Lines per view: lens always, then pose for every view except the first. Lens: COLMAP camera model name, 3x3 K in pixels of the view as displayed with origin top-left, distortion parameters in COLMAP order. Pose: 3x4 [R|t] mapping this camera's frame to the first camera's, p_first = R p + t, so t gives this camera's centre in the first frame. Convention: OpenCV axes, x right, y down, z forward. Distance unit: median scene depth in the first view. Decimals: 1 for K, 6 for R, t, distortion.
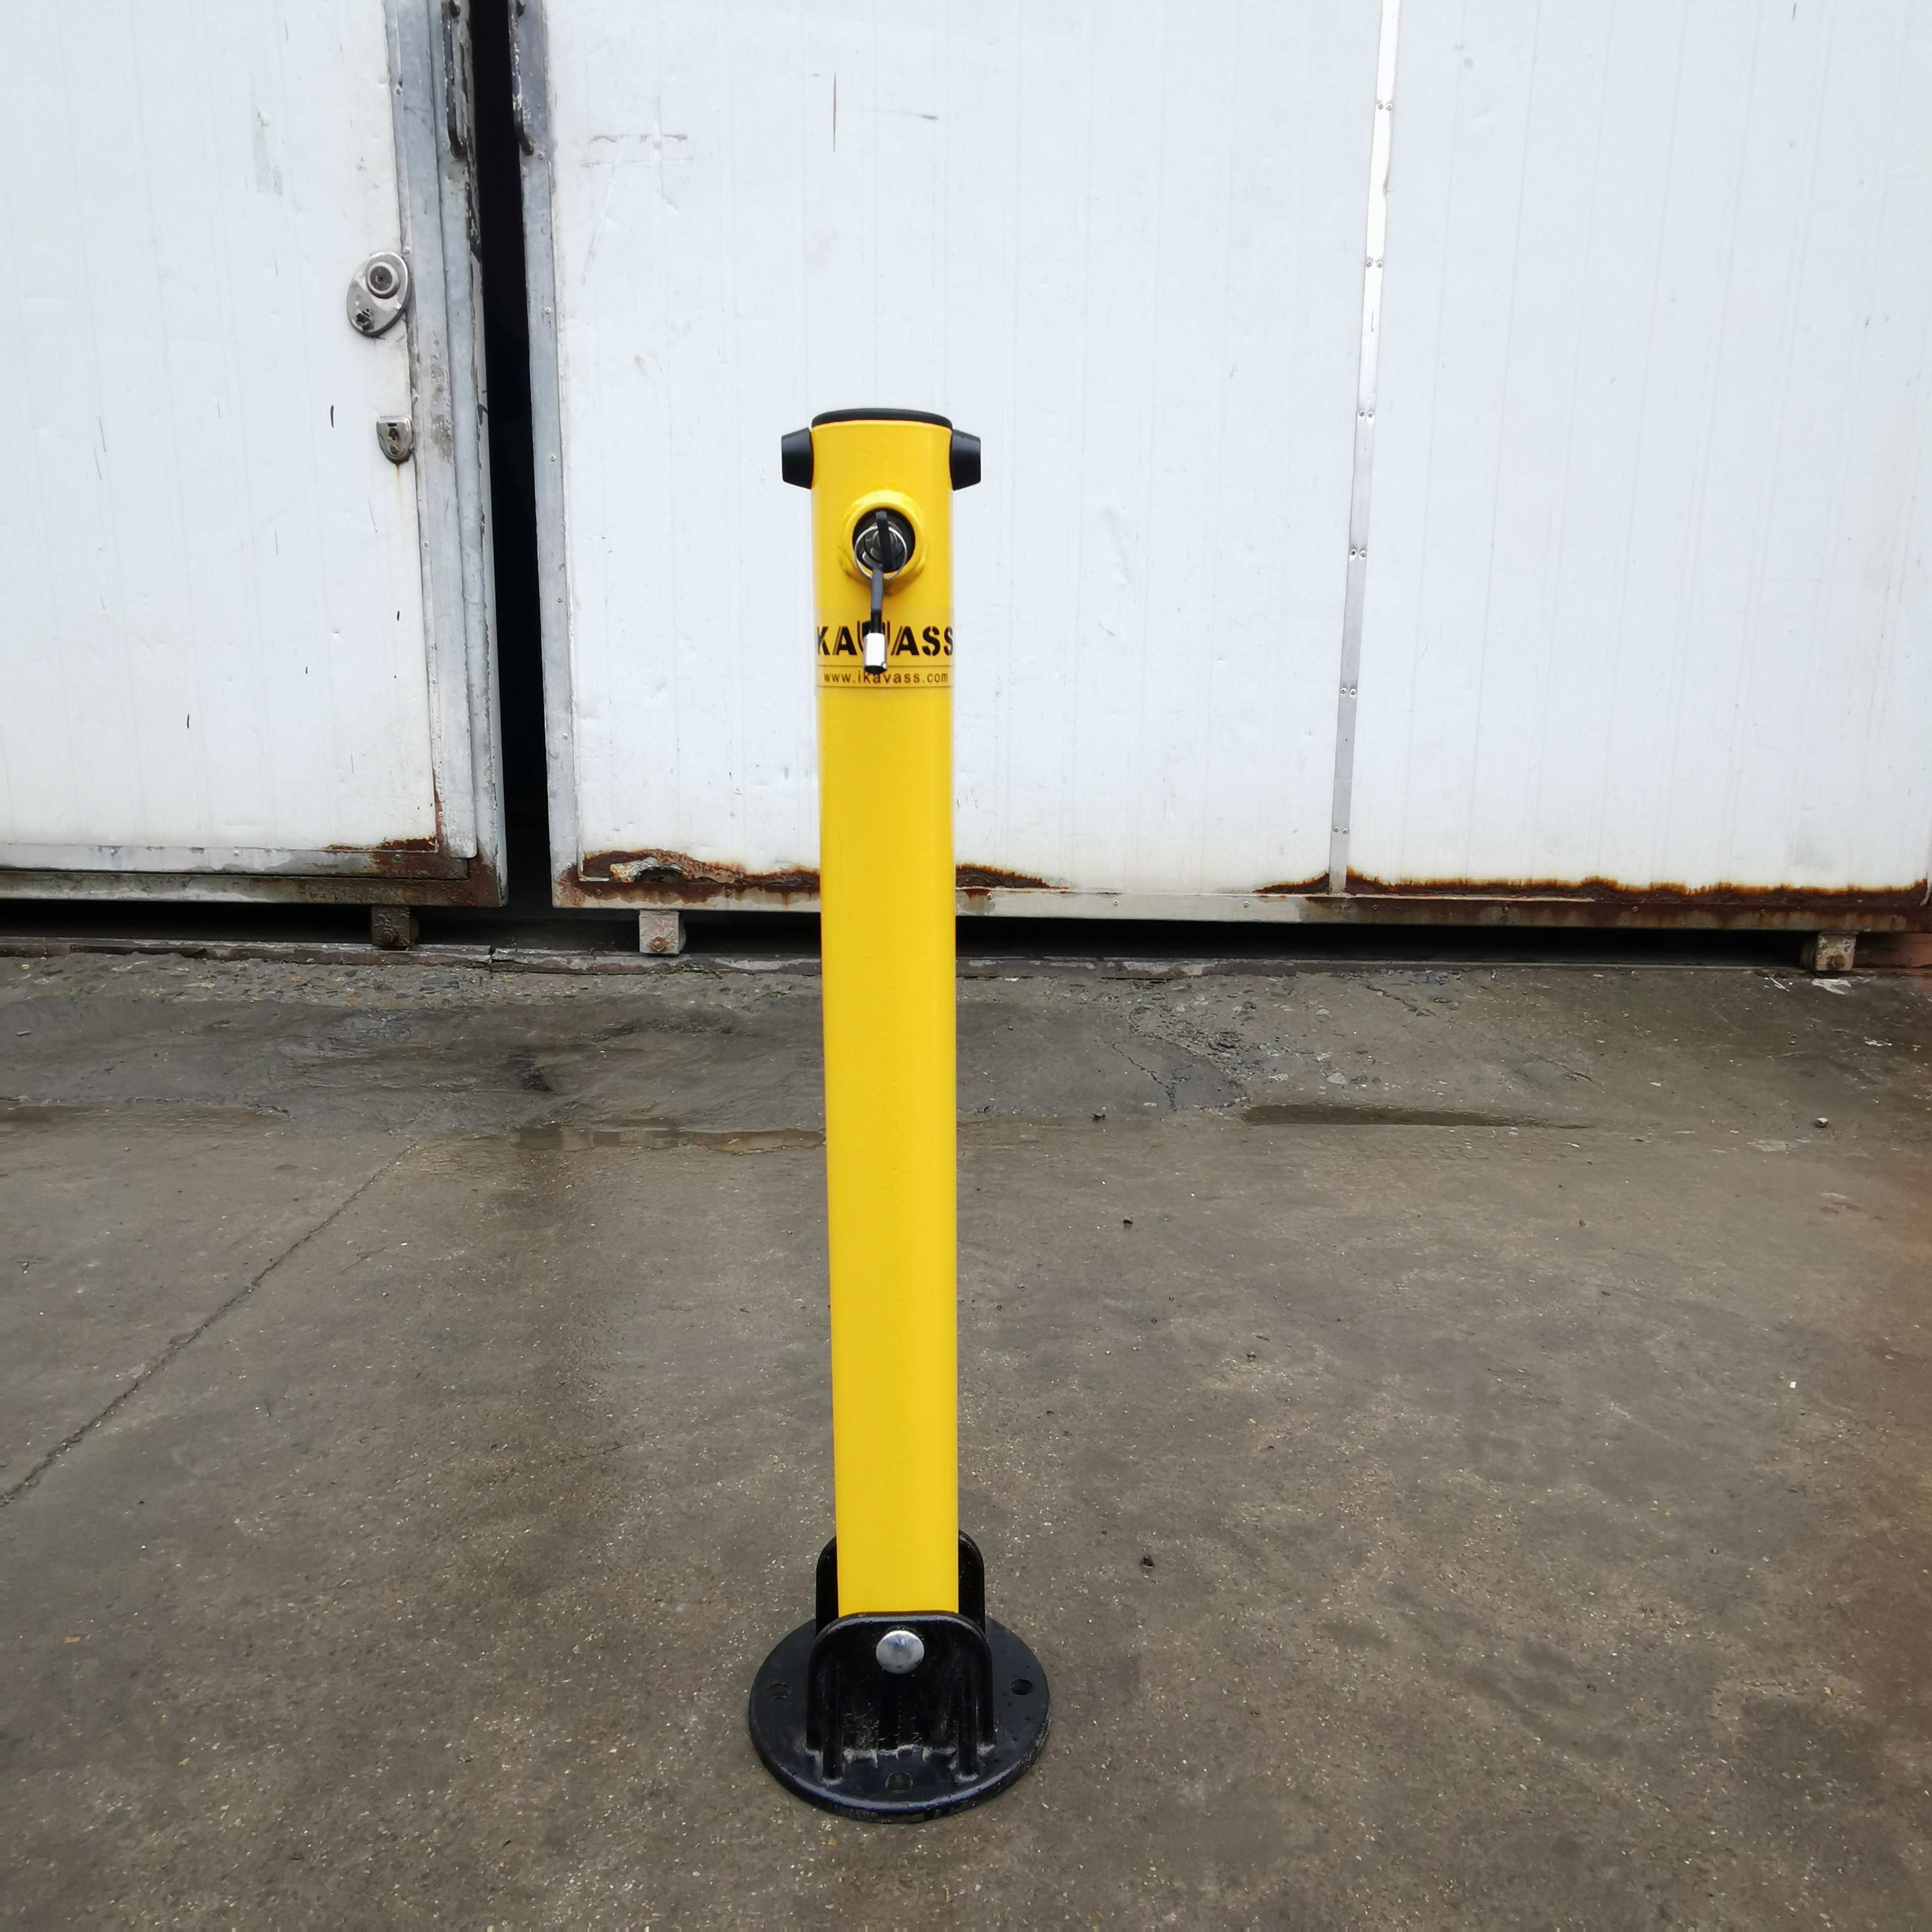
lens RADIAL K [[1458.5, 0, 991.0], [0, 1458.5, 966.8], [0, 0, 1]] dist [-0.025965, 0.045292]
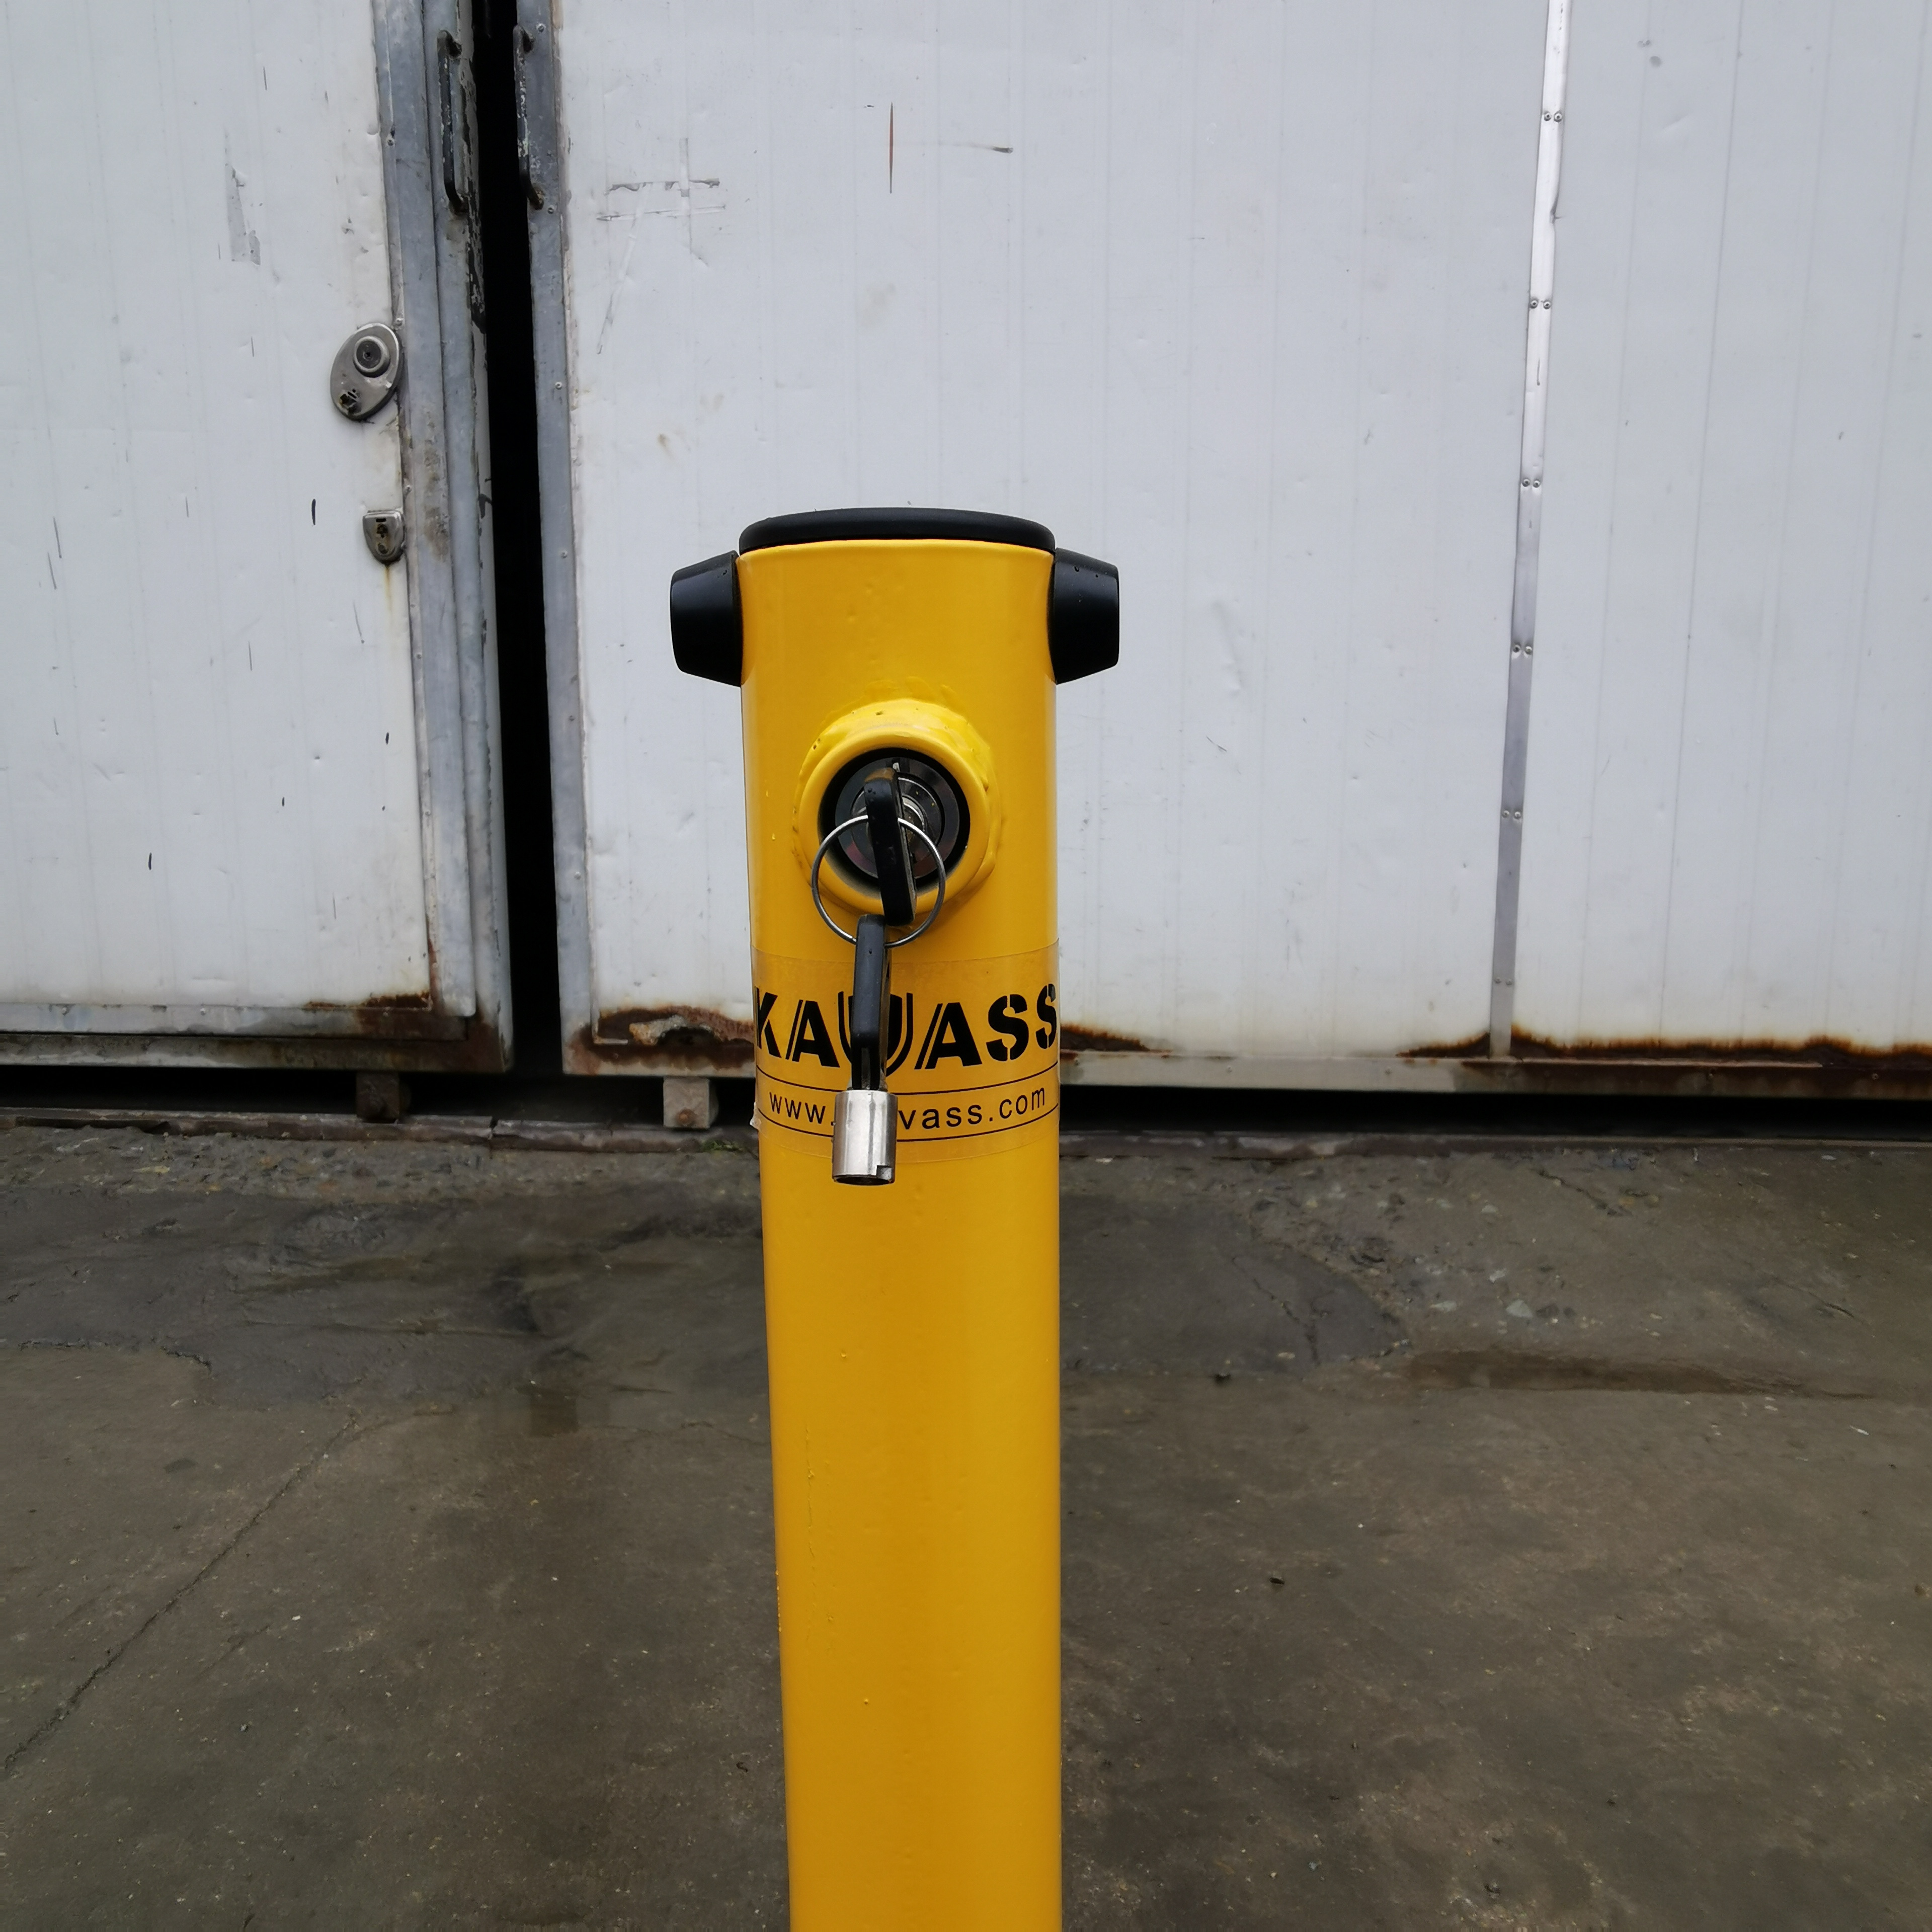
lens RADIAL K [[1458.5, 0, 991.0], [0, 1458.5, 966.8], [0, 0, 1]] dist [-0.025965, 0.045292]
pose [[0.998646, -0.004525, -0.051823, -0.007102], [0.002118, 0.998920, -0.046407, -0.067446], [0.051977, 0.046234, 0.997577, 0.170608]]
